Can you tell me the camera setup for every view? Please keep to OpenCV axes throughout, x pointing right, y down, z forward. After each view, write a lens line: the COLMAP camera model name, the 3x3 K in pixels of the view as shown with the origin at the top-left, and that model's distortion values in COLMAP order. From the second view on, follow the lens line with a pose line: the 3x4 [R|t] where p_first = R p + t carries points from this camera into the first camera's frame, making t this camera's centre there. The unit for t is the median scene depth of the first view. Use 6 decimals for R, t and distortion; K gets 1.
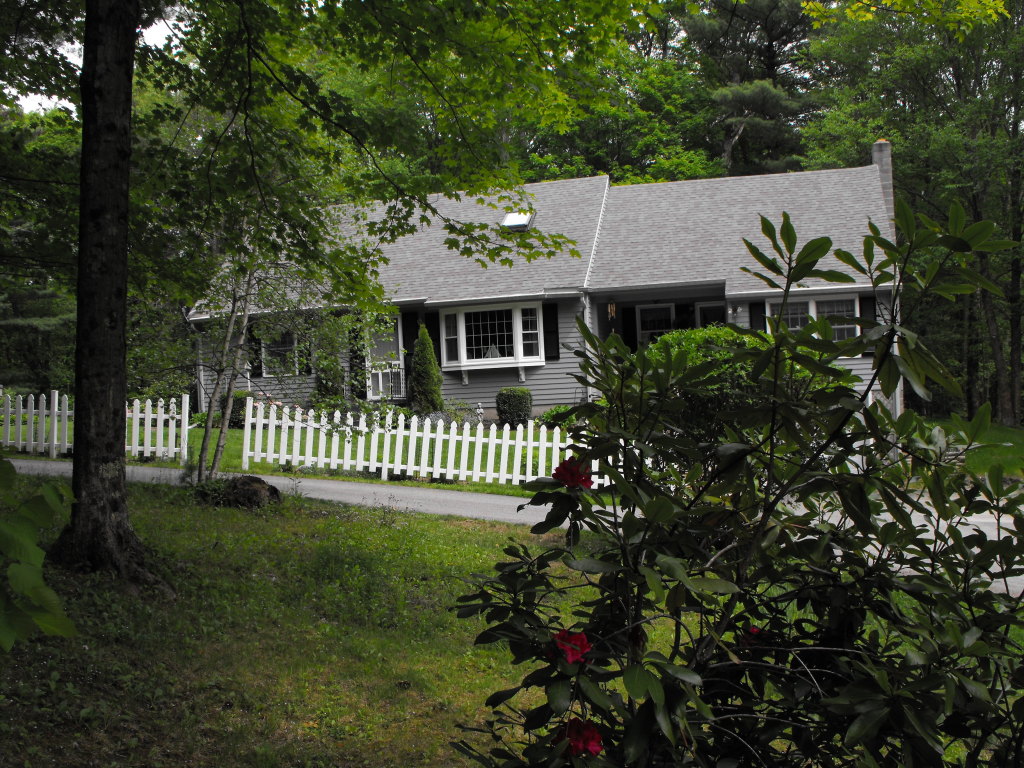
lens RADIAL K [[1044.7, 0, 512.0], [0, 1044.7, 384.0], [0, 0, 1]] dist [-0.089953, -0.003572]
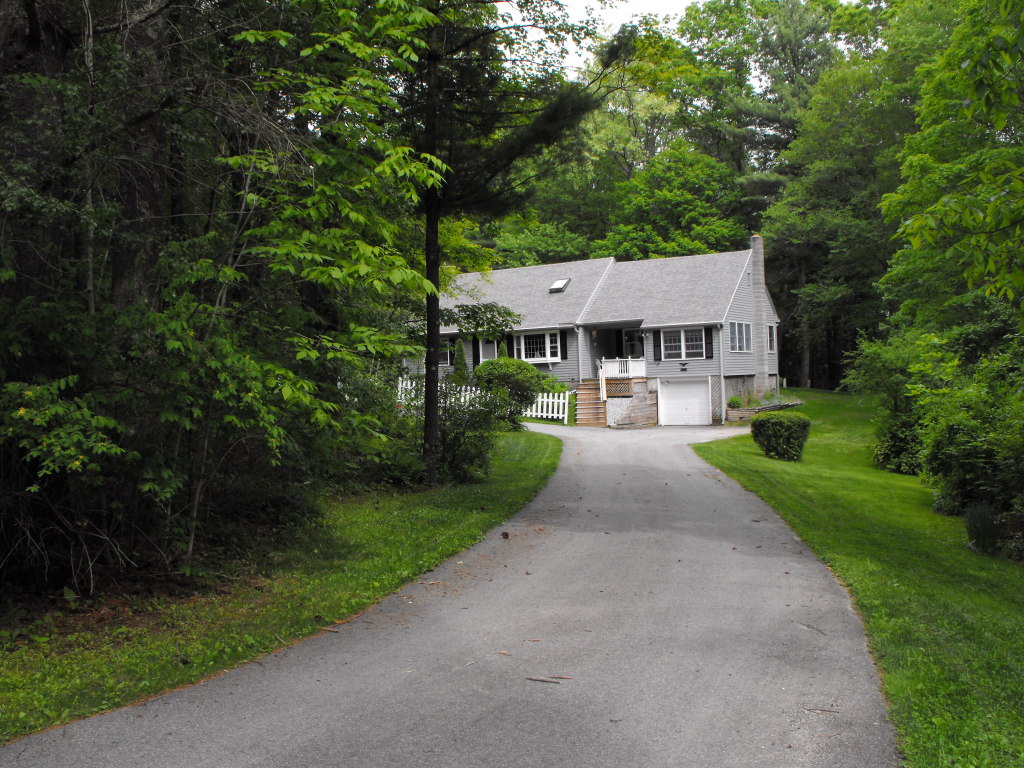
lens RADIAL K [[1044.7, 0, 512.0], [0, 1044.7, 384.0], [0, 0, 1]] dist [-0.089953, -0.003572]
pose [[0.946801, 0.011319, -0.321621, 0.580602], [-0.001343, 0.999512, 0.031222, -0.037634], [0.321817, -0.029129, 0.946354, -0.904572]]
